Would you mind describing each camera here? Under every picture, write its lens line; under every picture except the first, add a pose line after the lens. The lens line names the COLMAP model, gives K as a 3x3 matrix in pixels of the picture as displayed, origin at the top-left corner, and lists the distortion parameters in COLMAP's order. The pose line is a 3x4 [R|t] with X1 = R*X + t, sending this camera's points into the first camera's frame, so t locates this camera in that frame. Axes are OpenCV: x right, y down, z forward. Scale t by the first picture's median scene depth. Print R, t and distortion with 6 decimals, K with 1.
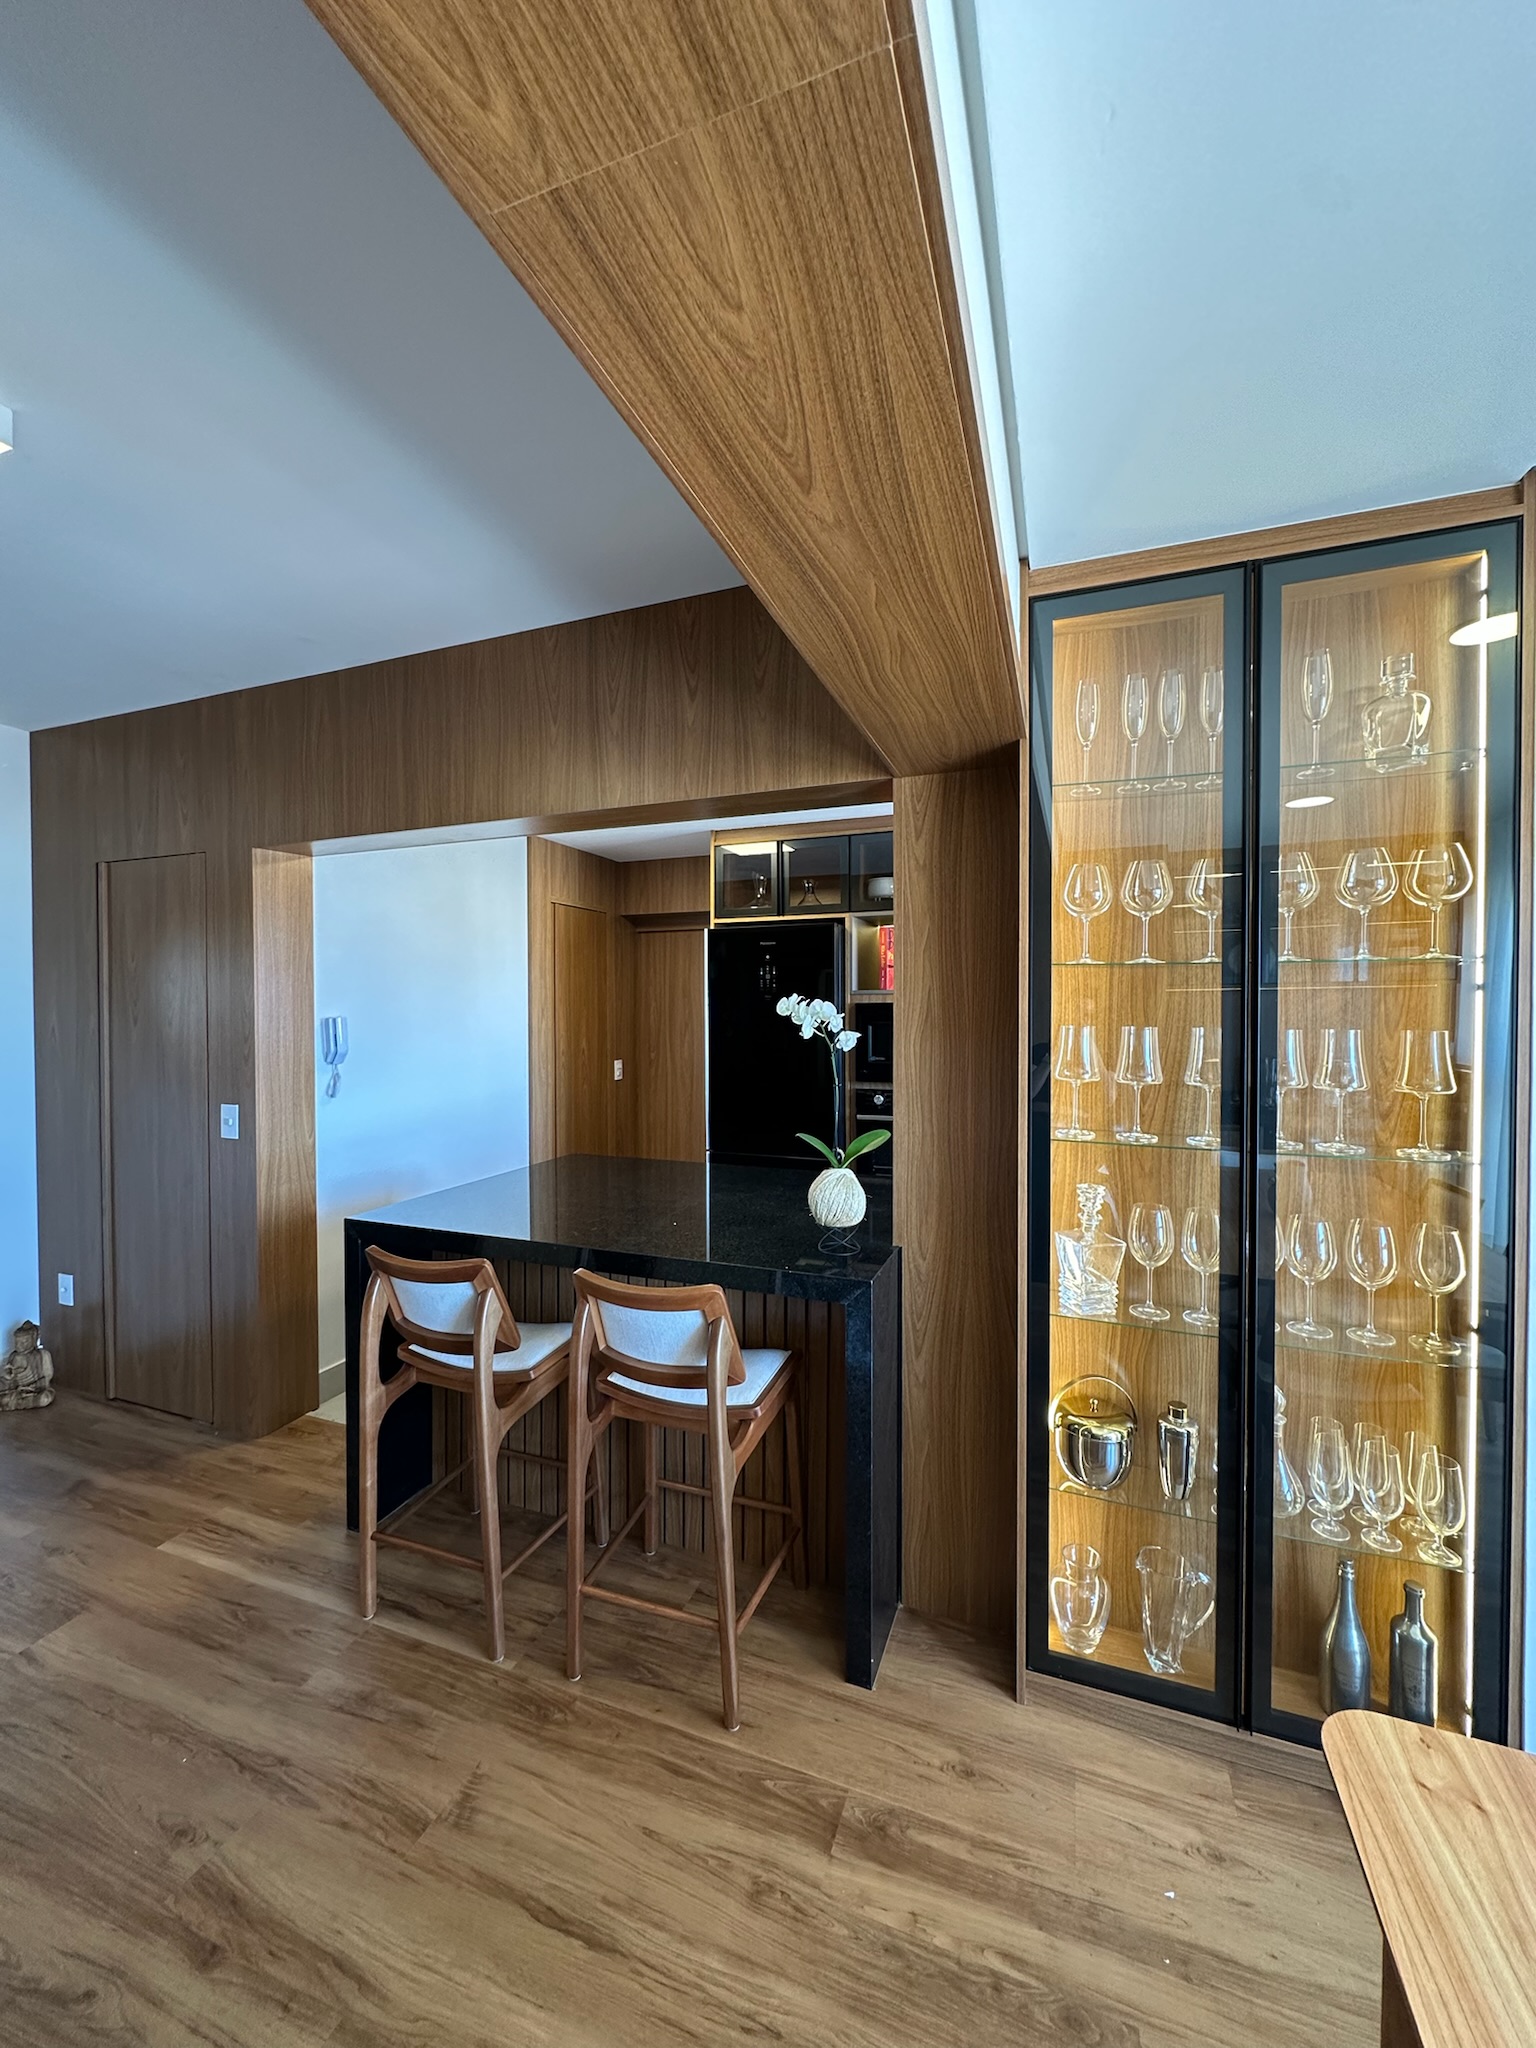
lens RADIAL K [[820.3, 0, 764.4], [0, 820.3, 1023.6], [0, 0, 1]] dist [-0.003944, 0.000636]
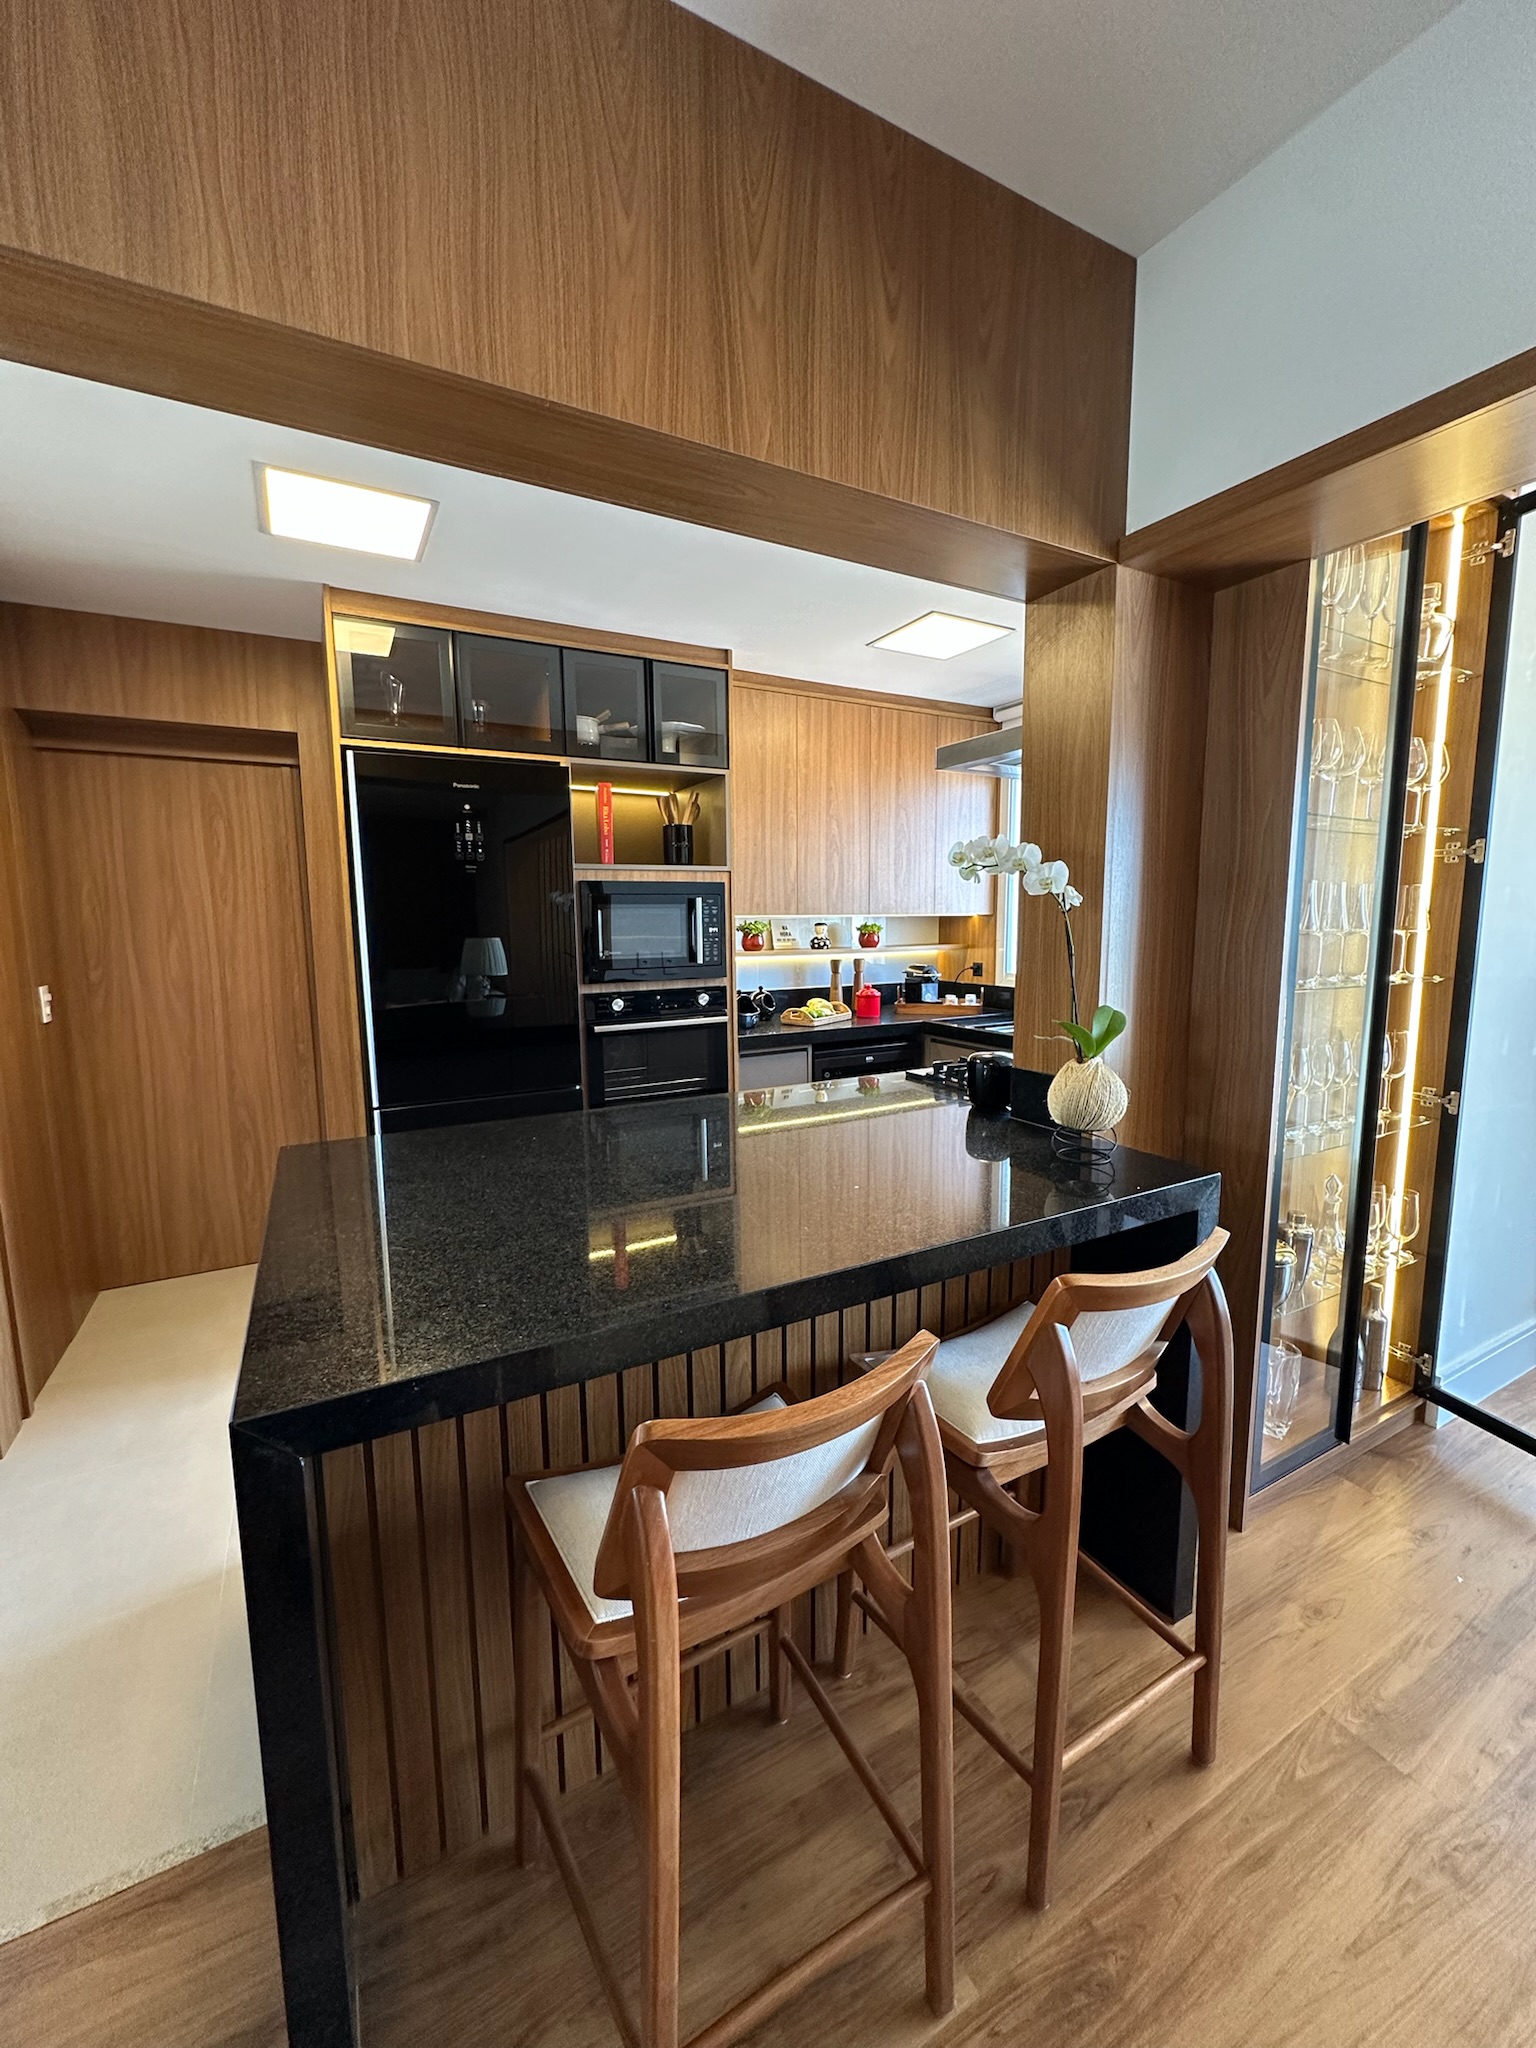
lens RADIAL K [[820.3, 0, 766.7], [0, 820.3, 1023.6], [0, 0, 1]] dist [-0.003944, 0.000636]
pose [[0.643356, -0.100572, 0.758932, -0.657902], [0.021405, 0.993309, 0.113485, 0.042815], [-0.765268, -0.056767, 0.641204, 0.673018]]
